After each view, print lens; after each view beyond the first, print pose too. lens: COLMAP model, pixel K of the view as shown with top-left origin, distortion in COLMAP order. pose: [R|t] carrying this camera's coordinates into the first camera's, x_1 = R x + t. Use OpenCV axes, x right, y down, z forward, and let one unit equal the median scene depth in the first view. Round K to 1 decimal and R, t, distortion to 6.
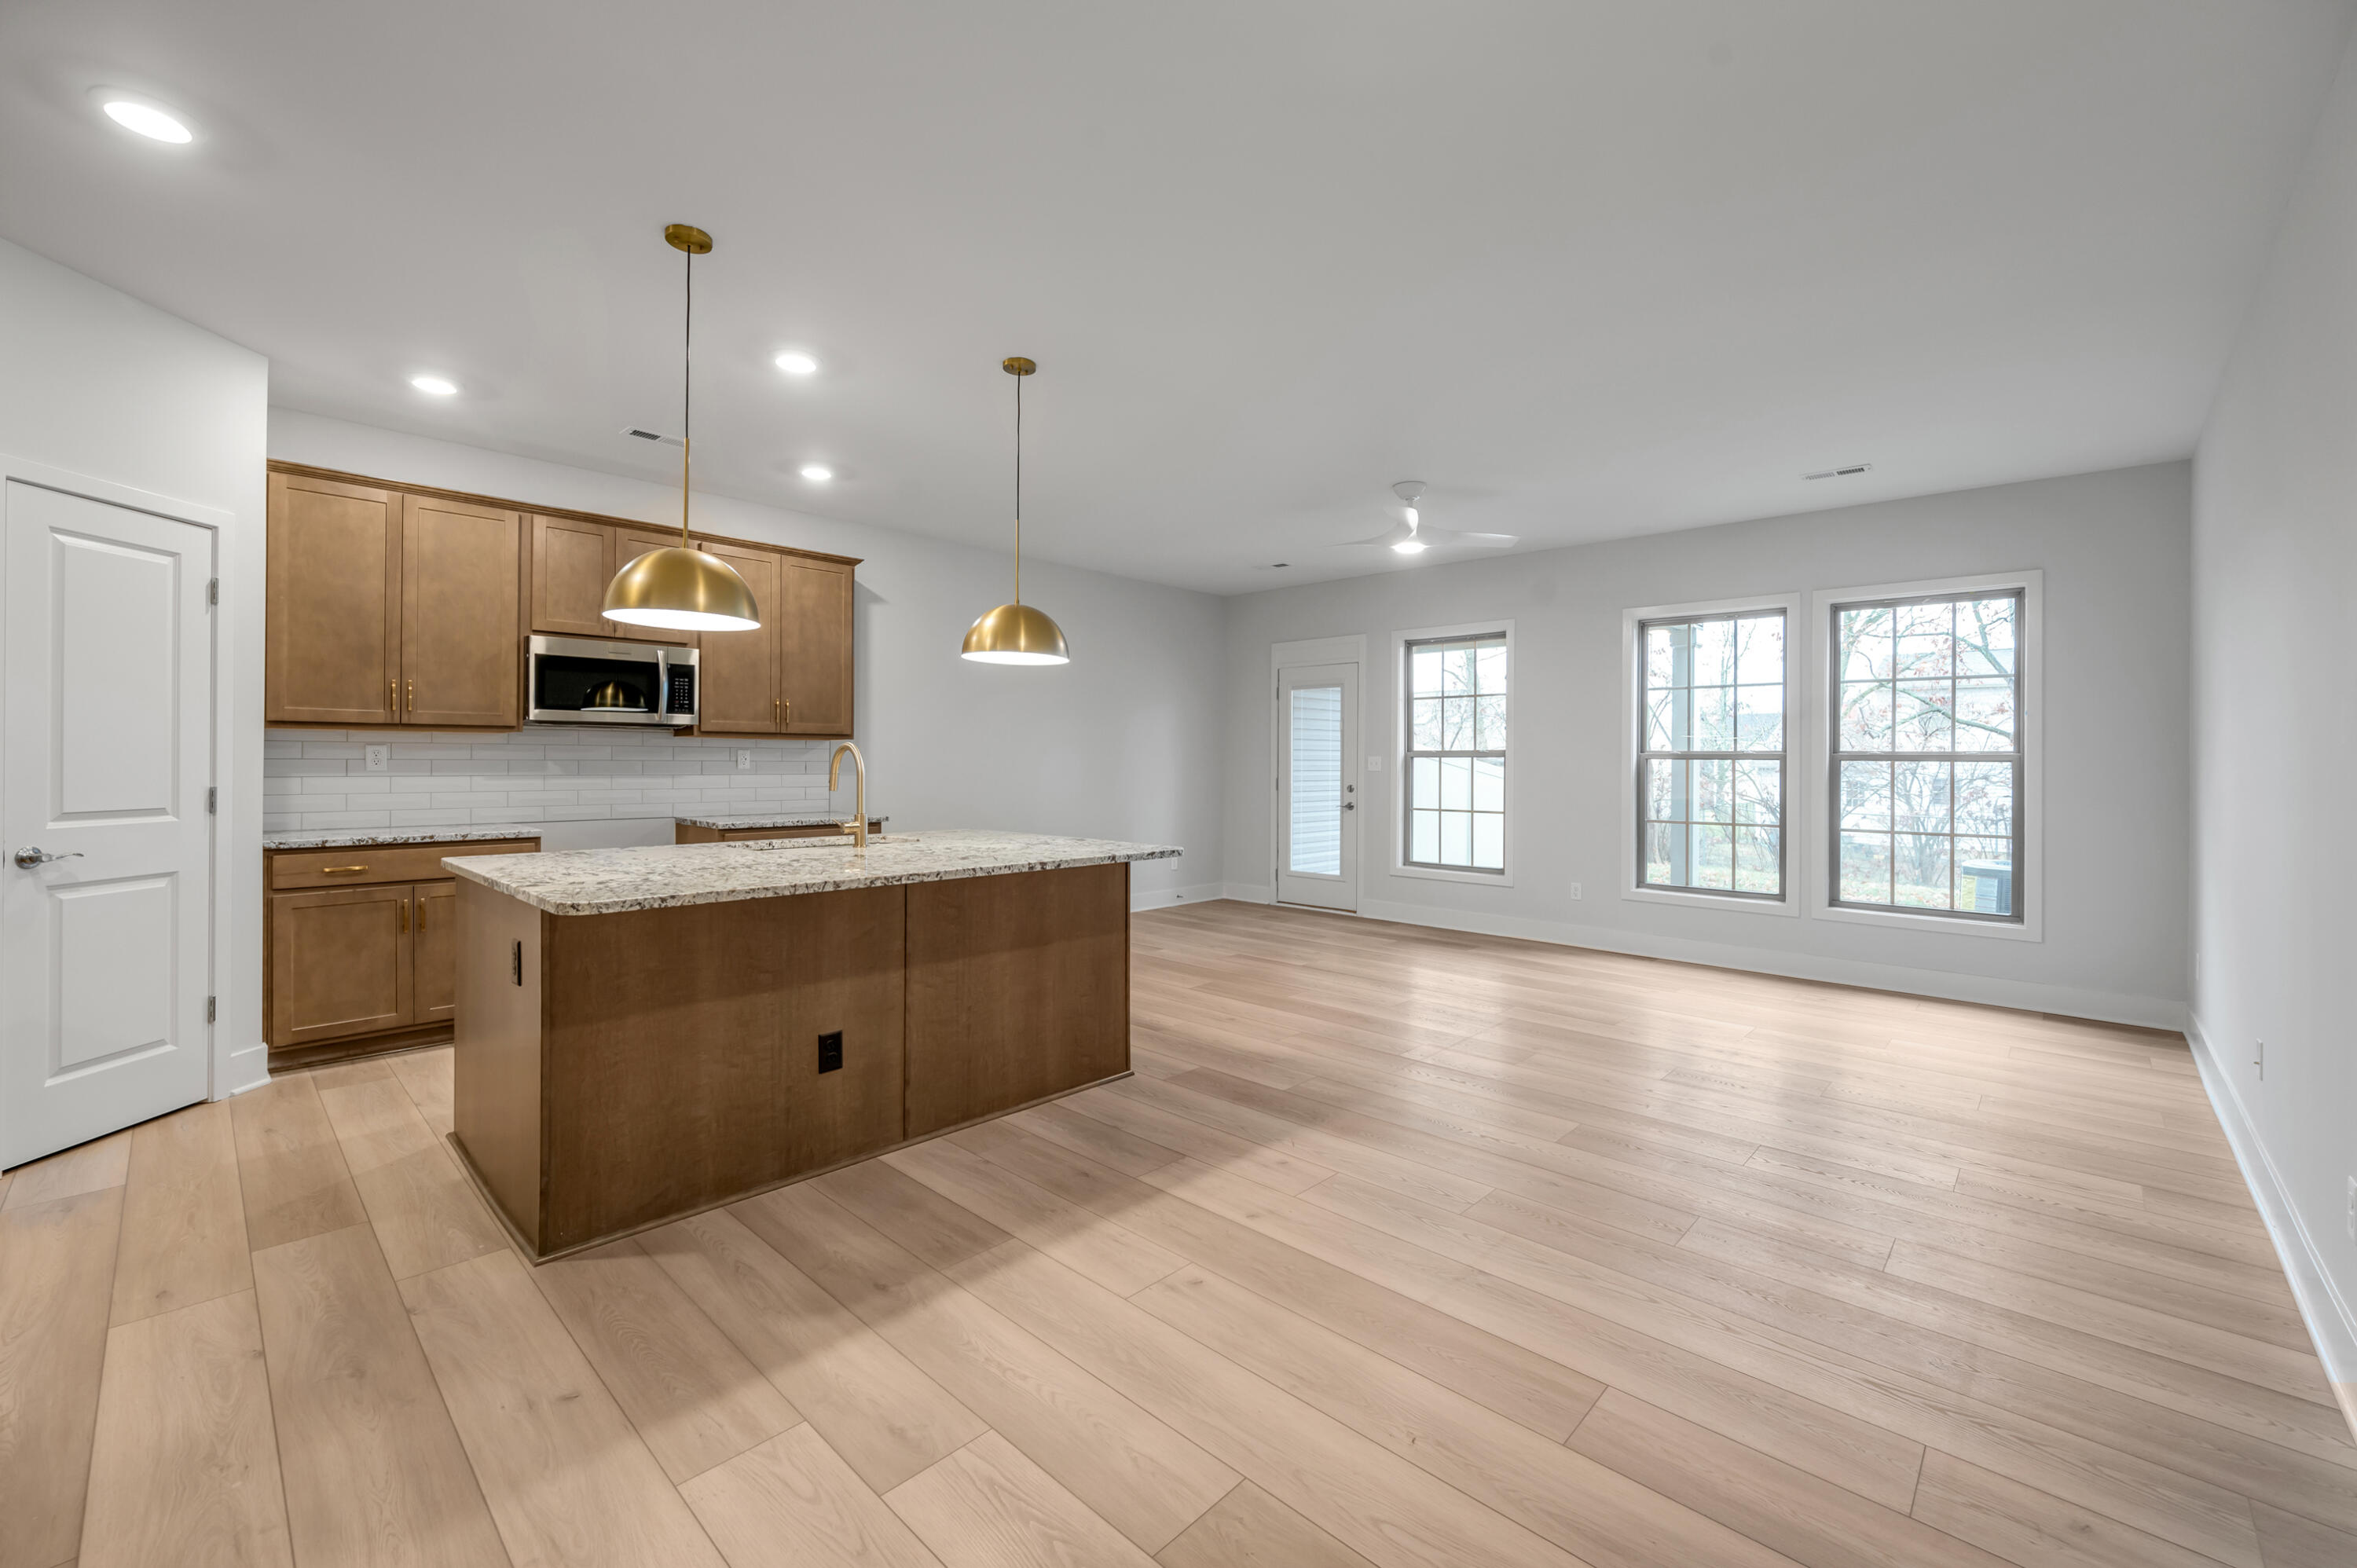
lens RADIAL K [[959.9, 0, 1182.6], [0, 959.9, 758.0], [0, 0, 1]] dist [-0.002414, -0.000307]
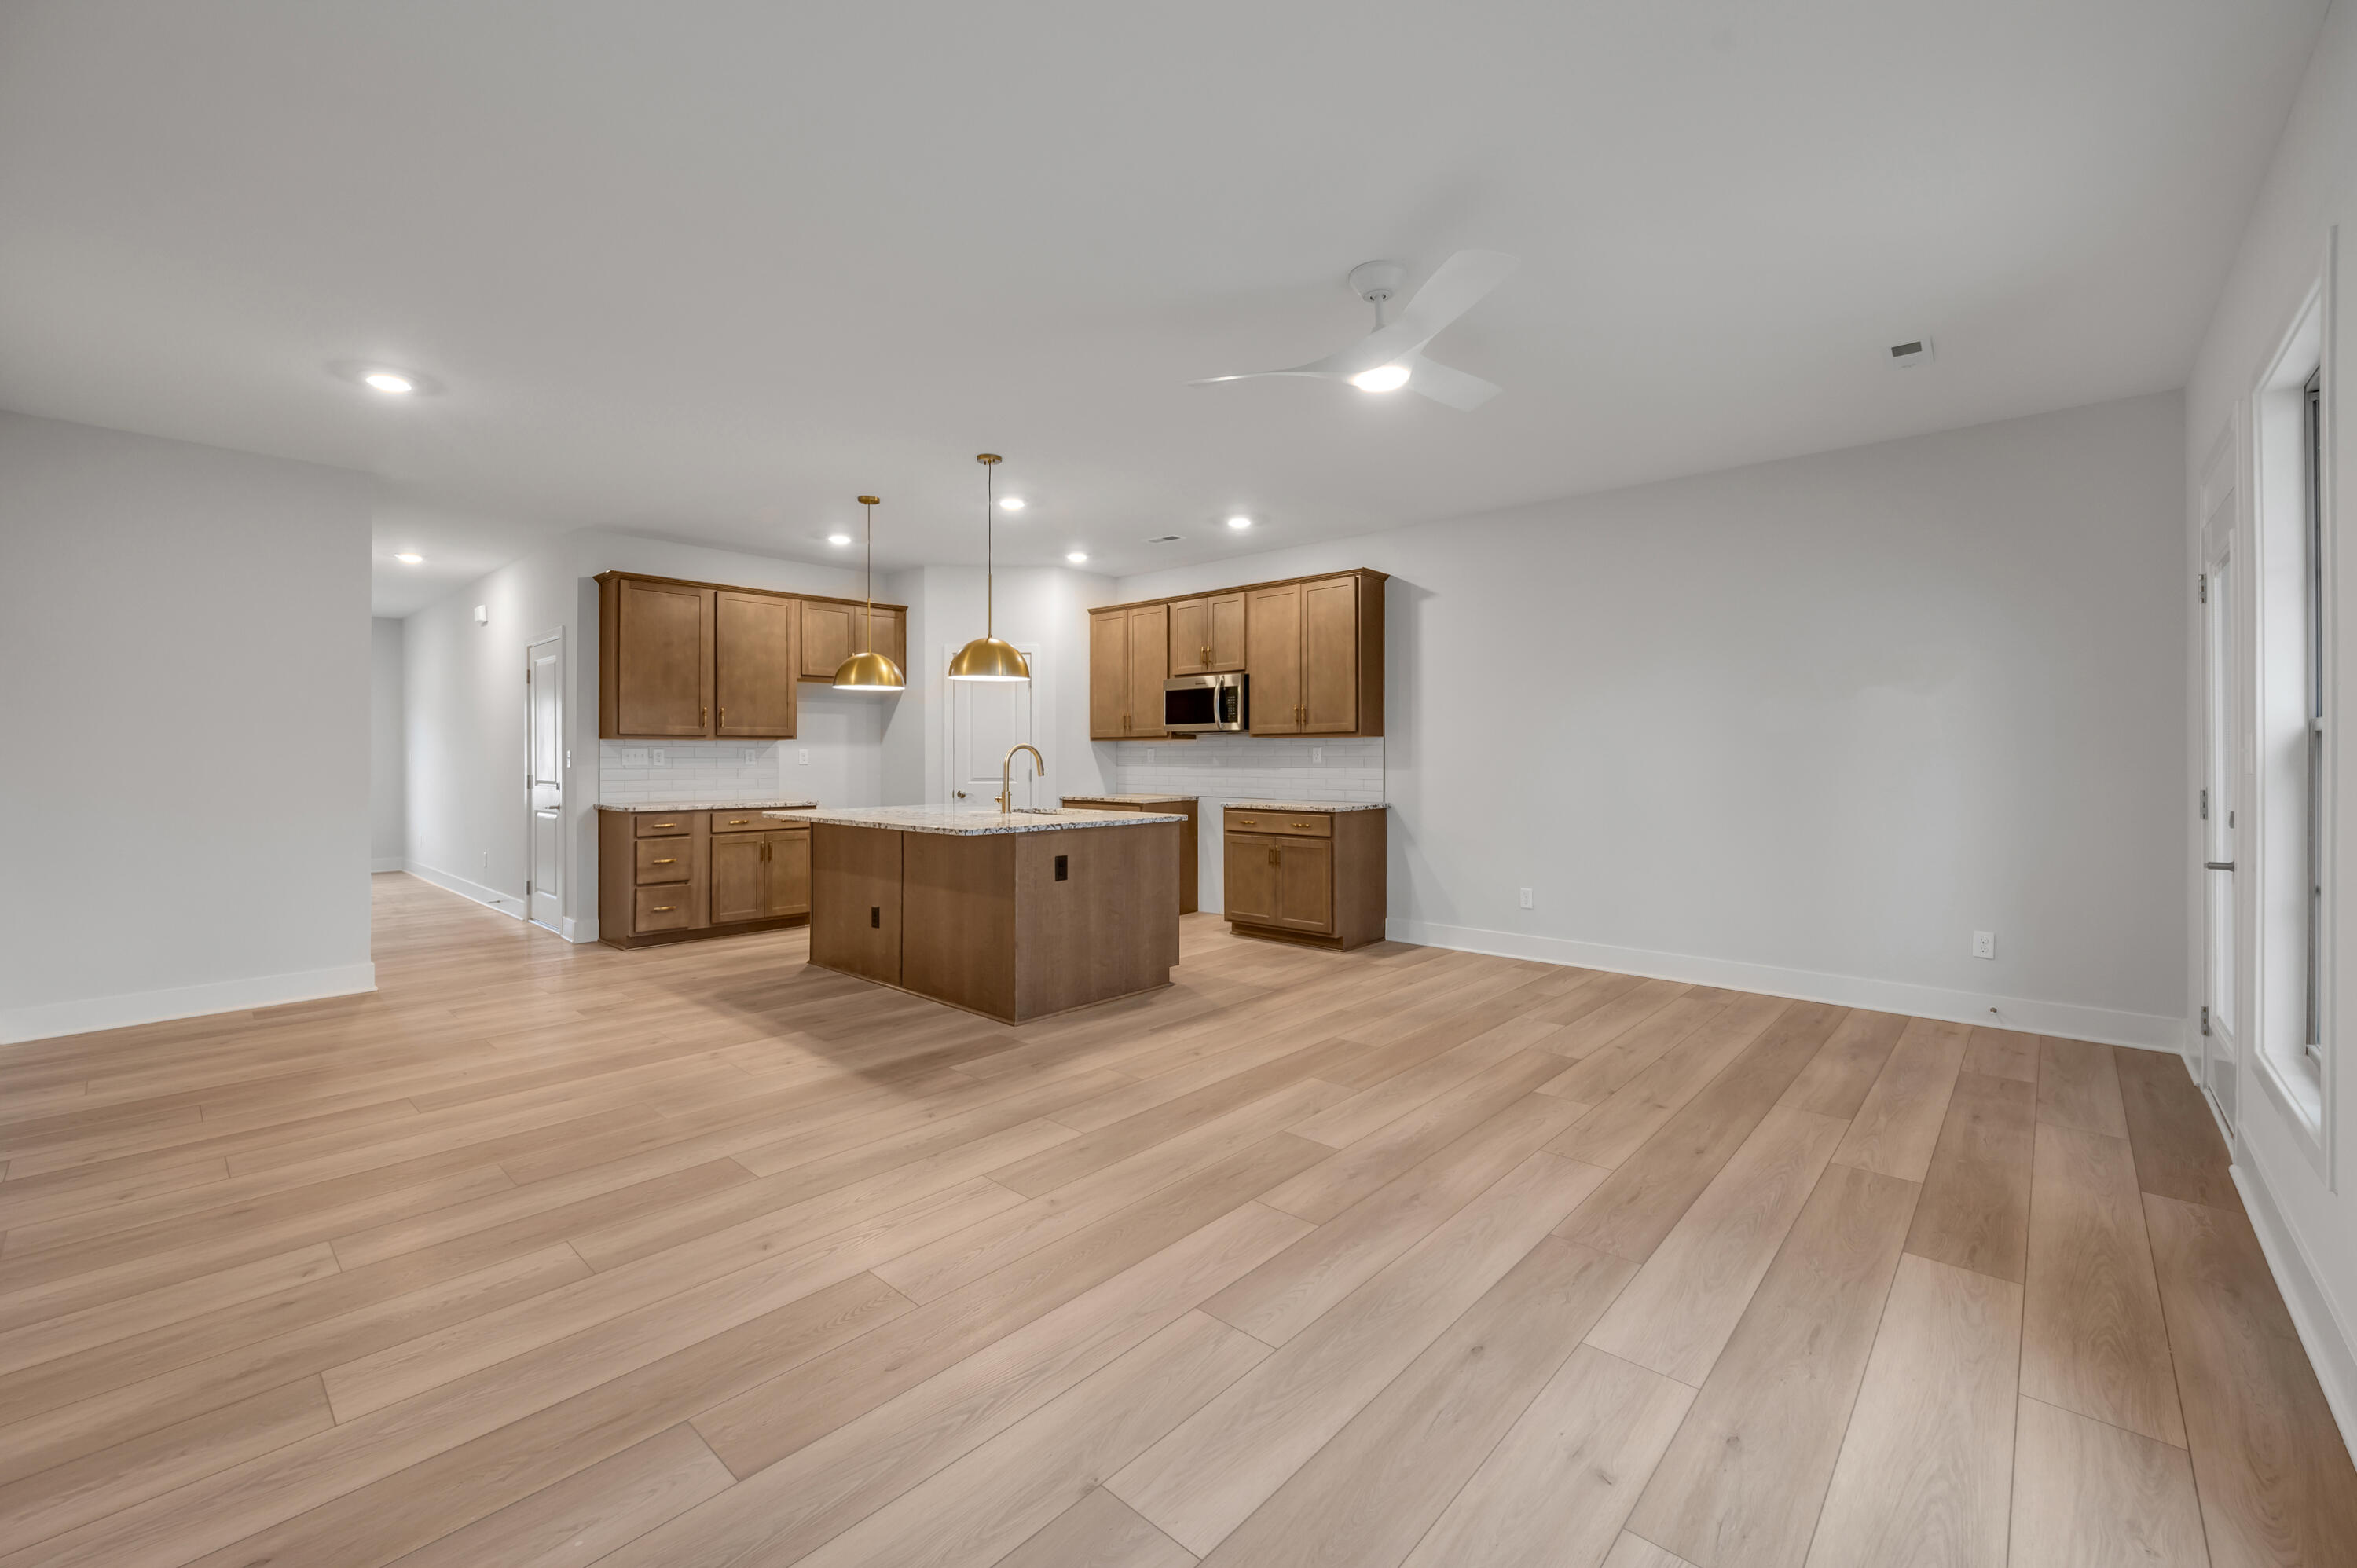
lens RADIAL K [[959.9, 0, 1182.6], [0, 959.9, 758.0], [0, 0, 1]] dist [-0.002414, -0.000307]
pose [[0.014427, -0.002639, -0.999892, 1.126227], [0.005880, 0.999979, -0.002555, 0.010816], [0.999879, -0.005842, 0.014442, 1.206538]]
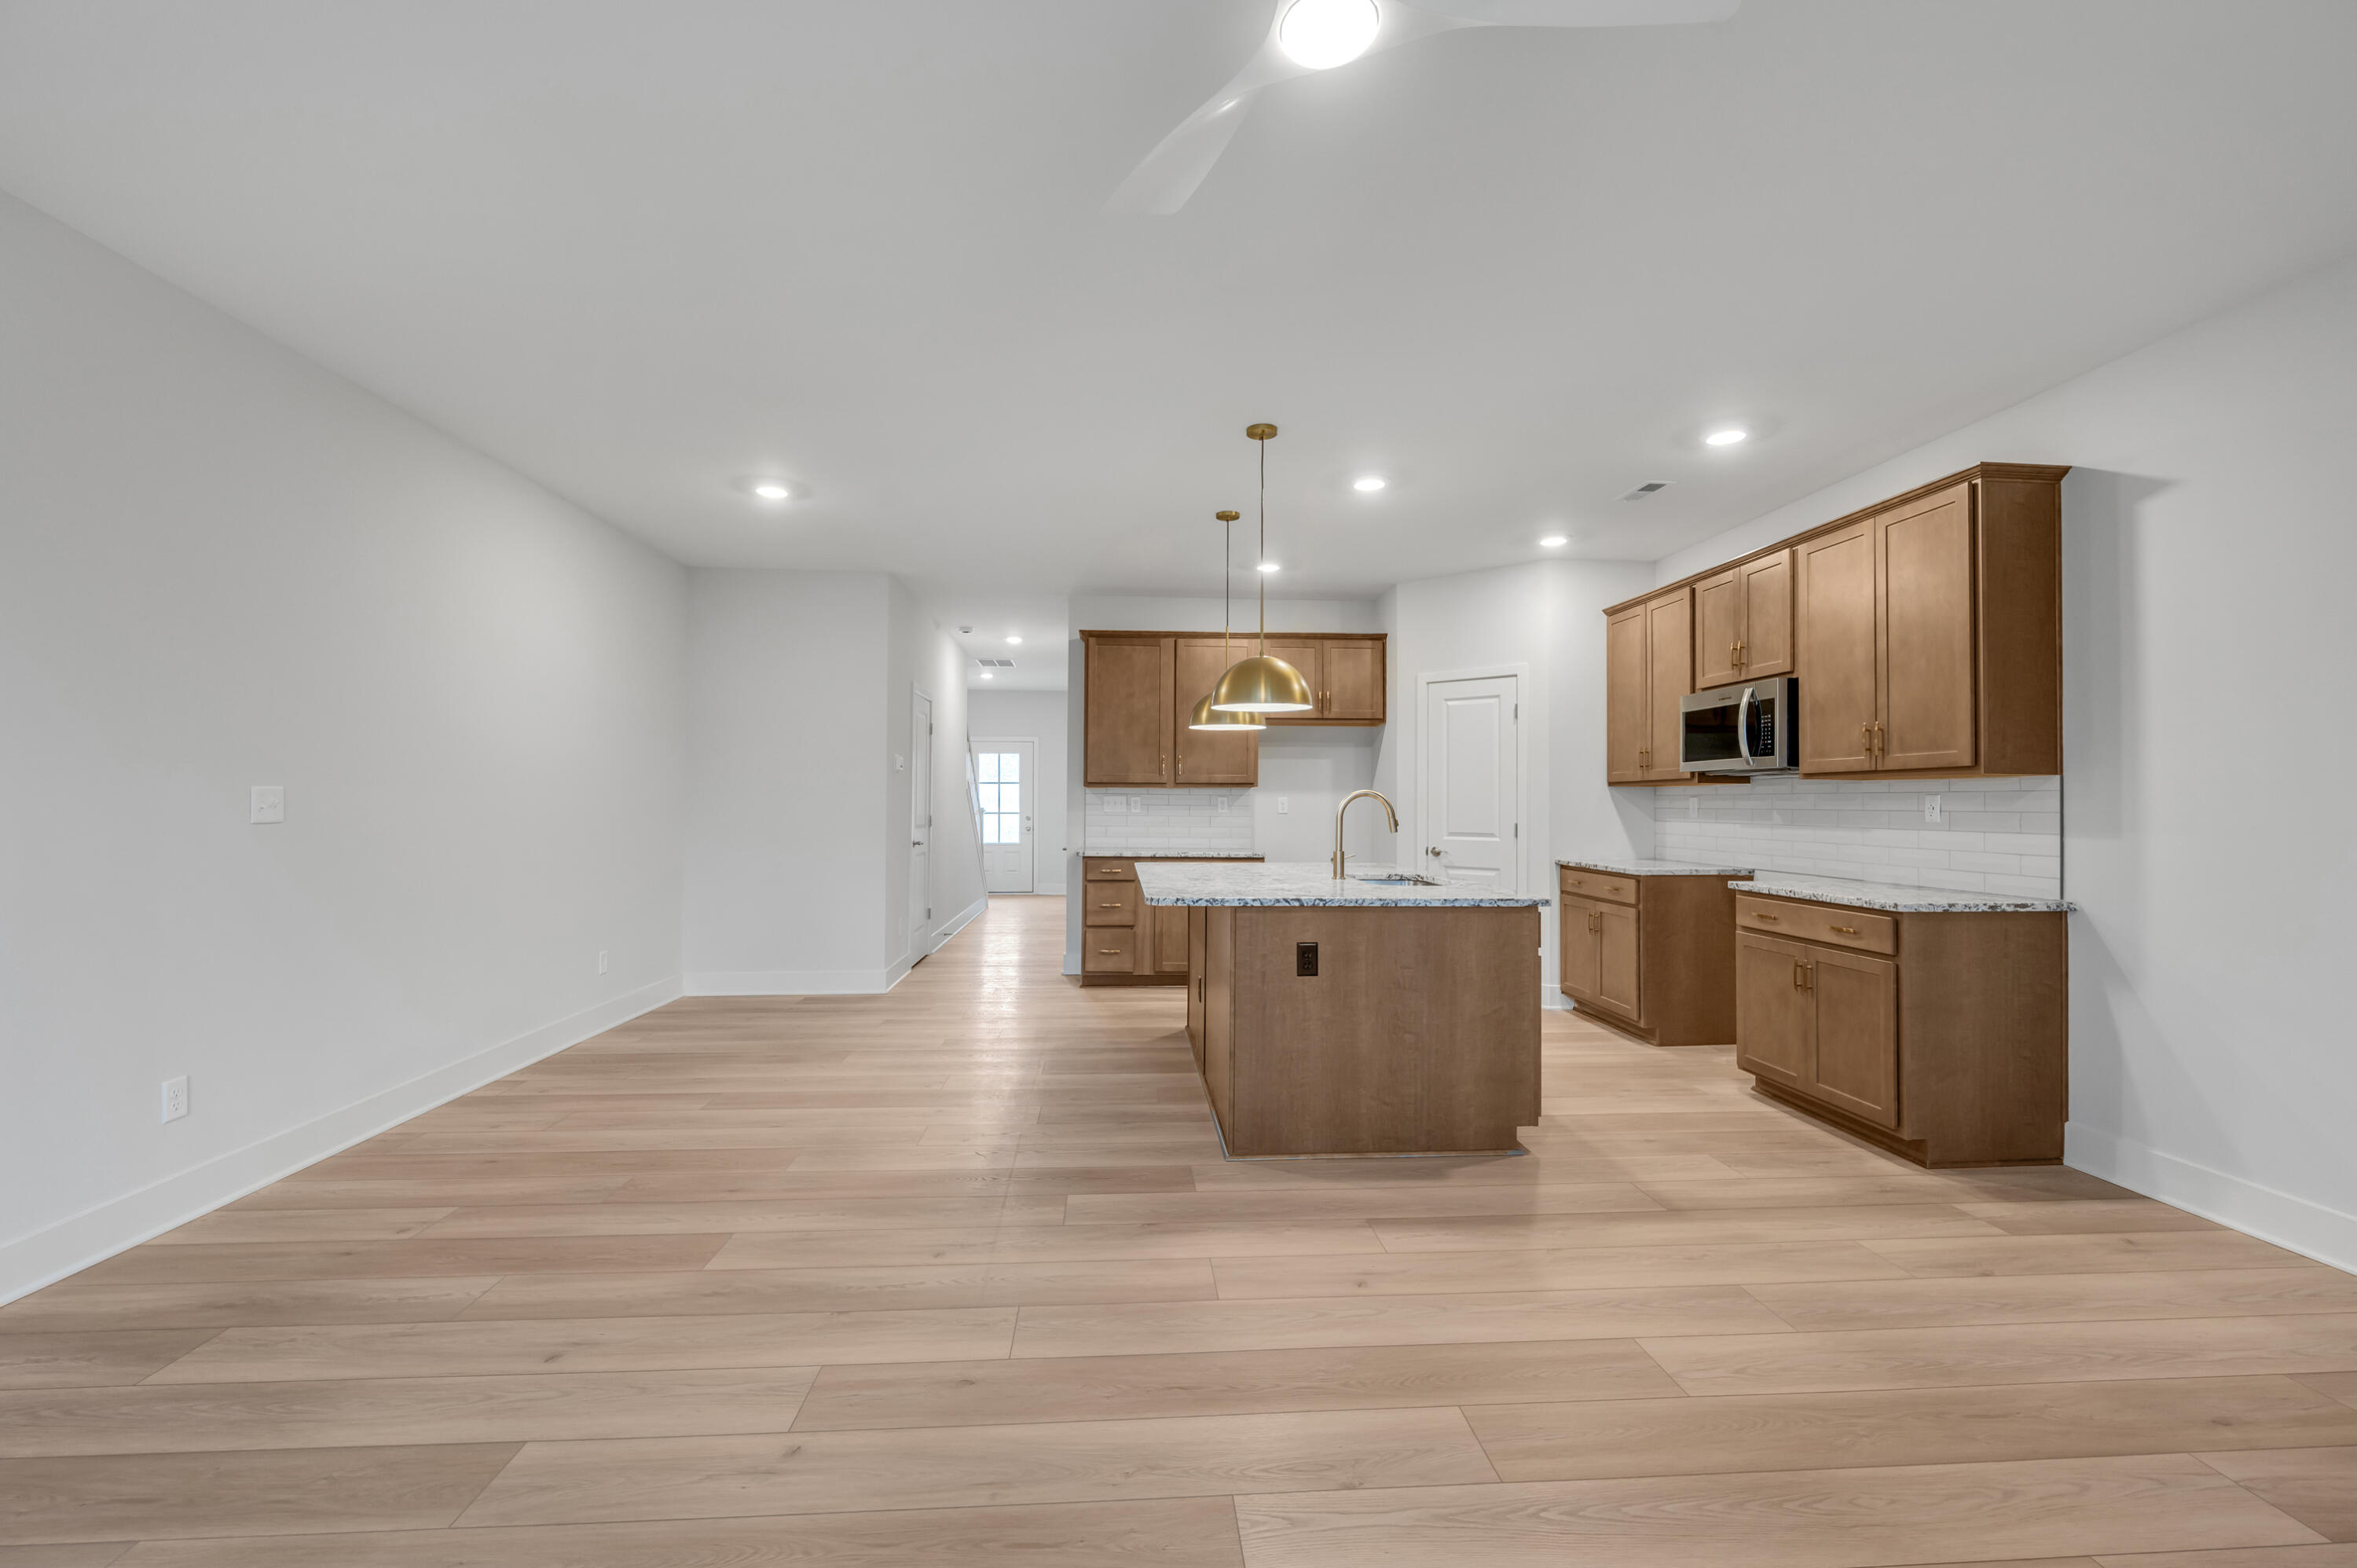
lens RADIAL K [[975.0, 0, 1176.9], [0, 975.0, 790.2], [0, 0, 1]] dist [-0.003088, -0.000161]
pose [[-0.680470, -0.018035, -0.732554, 0.652288], [-0.005767, 0.999798, -0.019257, 0.007202], [0.732754, -0.008879, -0.680436, 1.603850]]
